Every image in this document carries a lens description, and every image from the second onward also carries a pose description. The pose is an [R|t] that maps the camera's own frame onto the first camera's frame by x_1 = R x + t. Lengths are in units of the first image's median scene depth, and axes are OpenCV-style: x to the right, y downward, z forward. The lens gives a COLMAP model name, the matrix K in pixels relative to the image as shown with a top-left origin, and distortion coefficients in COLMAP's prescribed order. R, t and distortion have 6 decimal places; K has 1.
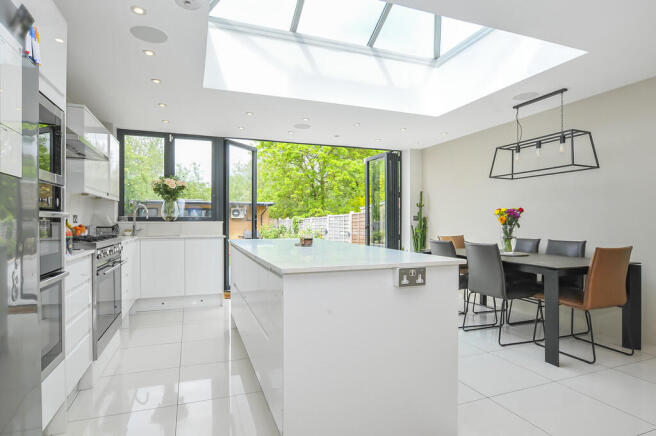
lens RADIAL K [[360.9, 0, 328.0], [0, 360.9, 218.0], [0, 0, 1]] dist [-0.020885, -0.000210]
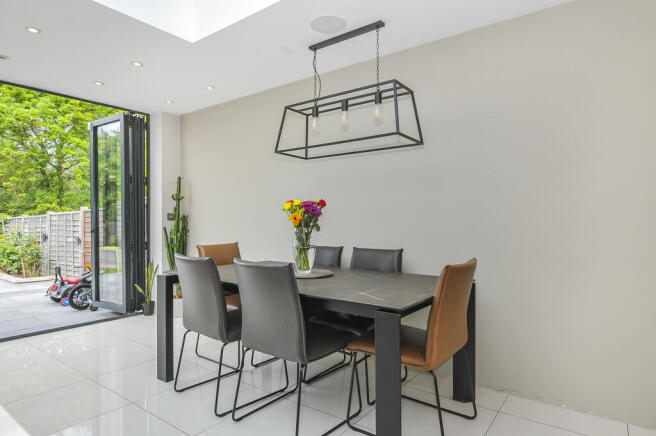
lens RADIAL K [[381.9, 0, 328.7], [0, 381.9, 226.6], [0, 0, 1]] dist [-0.021291, 0.000214]
pose [[0.839239, -0.010904, 0.543653, 0.135627], [-0.002154, 0.999724, 0.023376, 0.002132], [-0.543758, -0.020789, 0.838984, 0.320730]]
